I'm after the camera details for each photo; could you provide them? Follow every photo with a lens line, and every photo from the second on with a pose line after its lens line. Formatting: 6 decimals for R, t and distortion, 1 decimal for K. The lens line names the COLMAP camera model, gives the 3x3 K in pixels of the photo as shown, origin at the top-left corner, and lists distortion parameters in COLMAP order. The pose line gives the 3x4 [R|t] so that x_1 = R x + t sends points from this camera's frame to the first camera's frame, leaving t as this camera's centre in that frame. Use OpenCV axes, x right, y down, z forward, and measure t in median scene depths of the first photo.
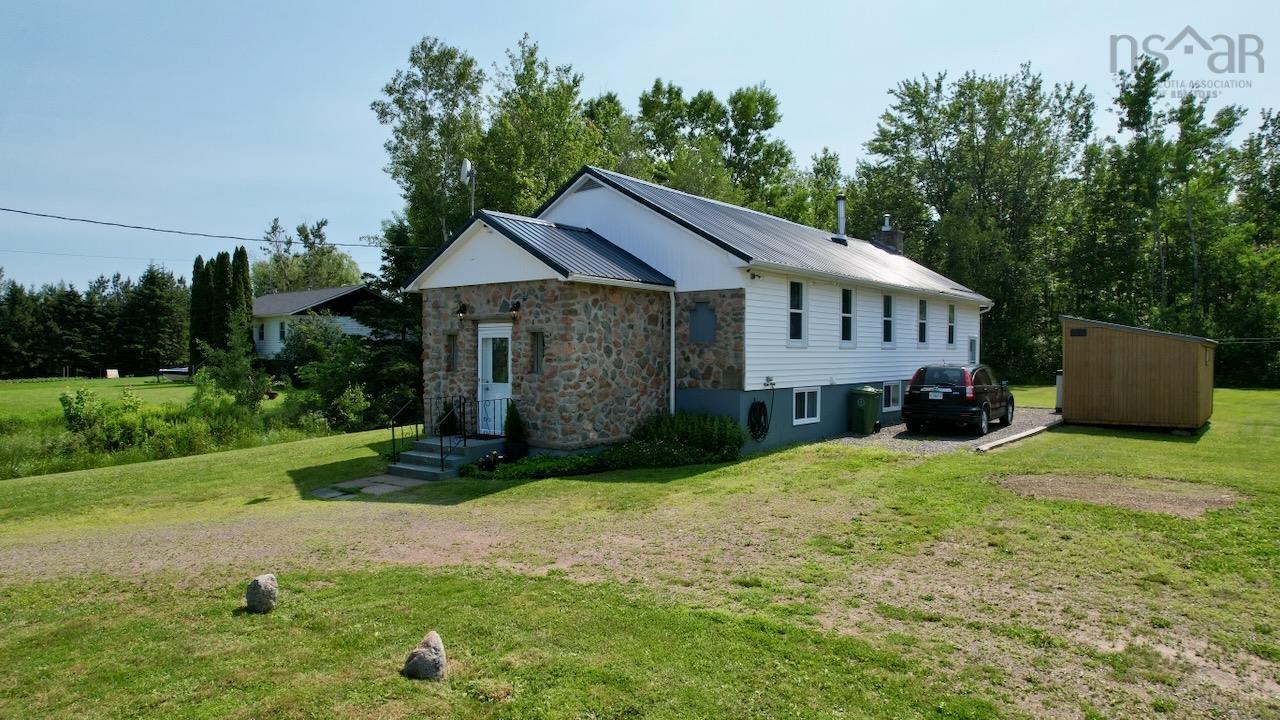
lens RADIAL K [[818.8, 0, 647.4], [0, 818.8, 364.6], [0, 0, 1]] dist [-0.082502, 0.079036]
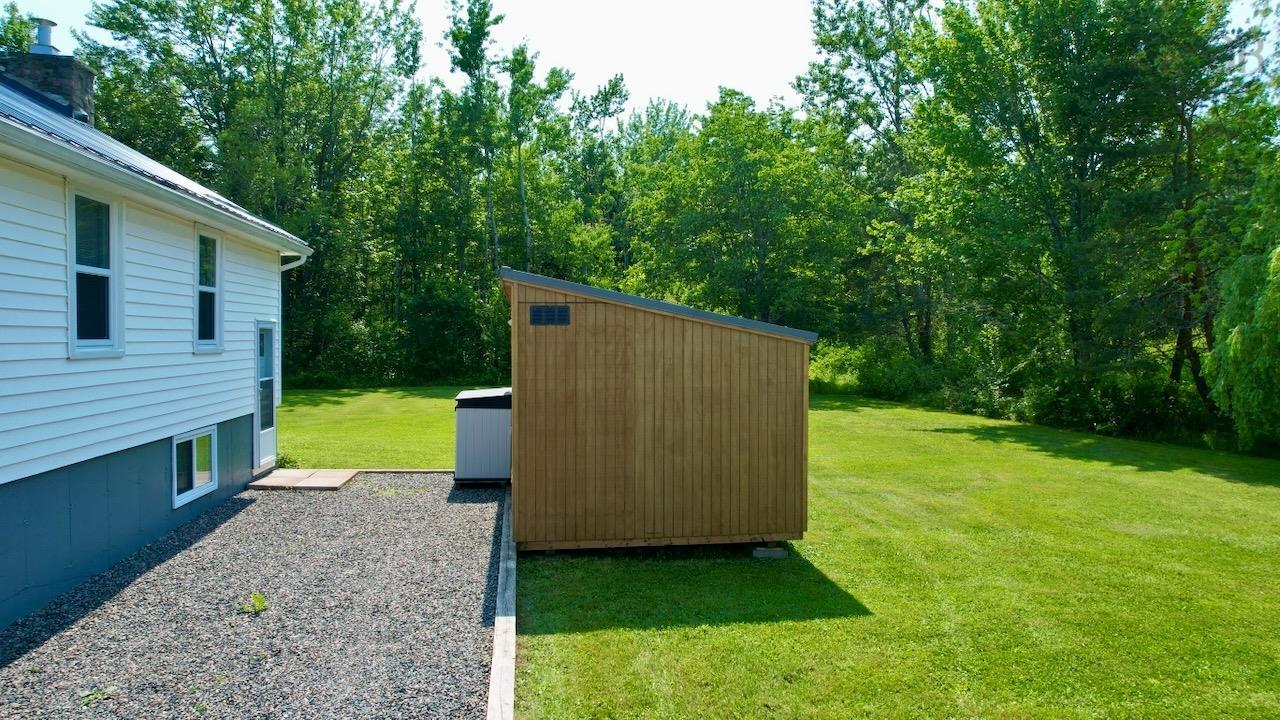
lens RADIAL K [[816.0, 0, 648.4], [0, 816.0, 357.8], [0, 0, 1]] dist [-0.086103, 0.080787]
pose [[0.680614, -0.019632, 0.732379, 0.307276], [0.010353, 0.999799, 0.017179, -0.027908], [-0.732569, -0.004110, 0.680681, 0.760452]]
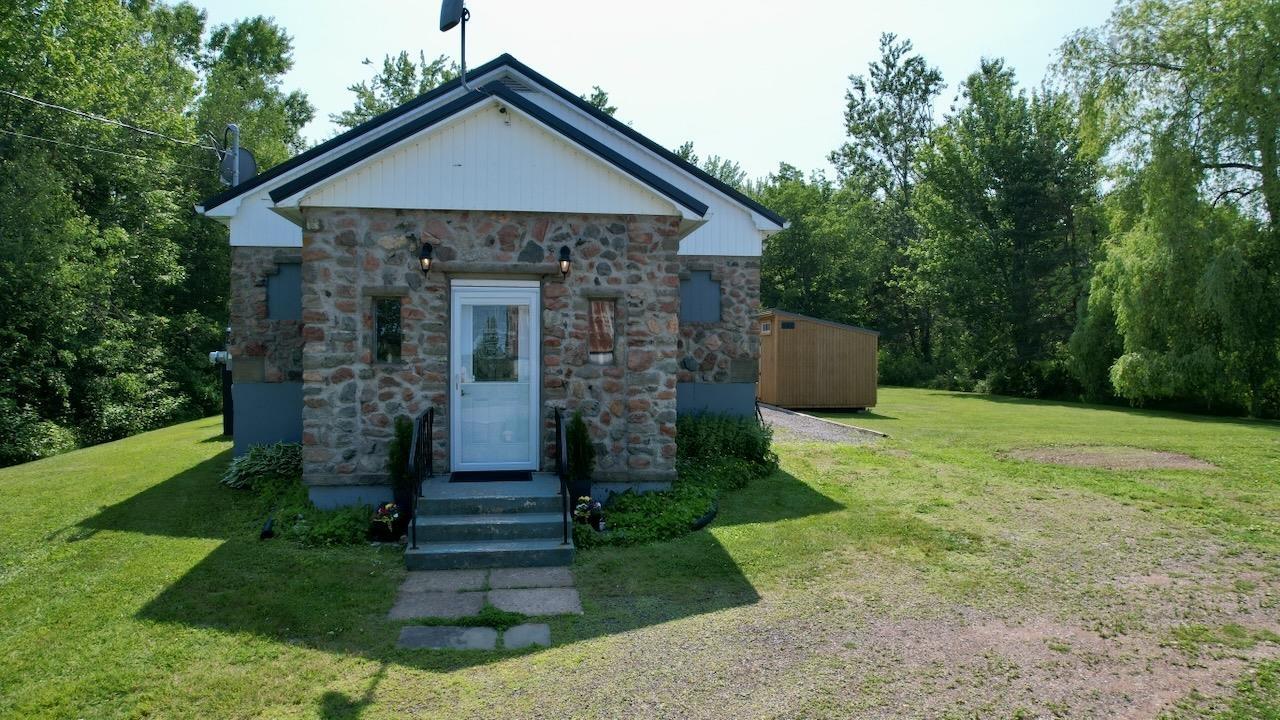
lens RADIAL K [[818.8, 0, 647.4], [0, 818.8, 364.6], [0, 0, 1]] dist [-0.082502, 0.079036]
pose [[0.685699, -0.009860, 0.727819, -0.428983], [0.007889, 0.999950, 0.006114, 0.005771], [-0.727843, 0.001550, 0.685742, 0.414062]]
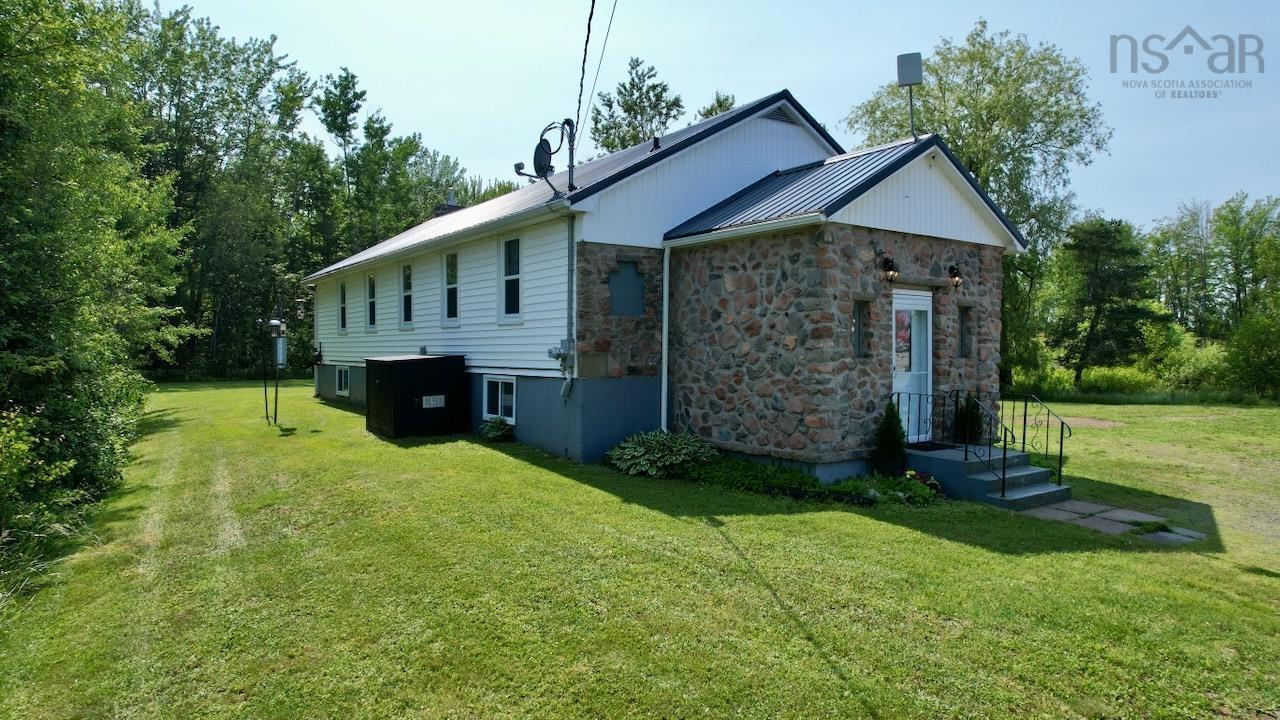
lens RADIAL K [[818.8, 0, 647.4], [0, 818.8, 364.6], [0, 0, 1]] dist [-0.082502, 0.079036]
pose [[0.283765, -0.015479, 0.958769, -0.758146], [0.012758, 0.999842, 0.012366, 0.003252], [-0.958809, 0.008723, 0.283918, 0.813518]]
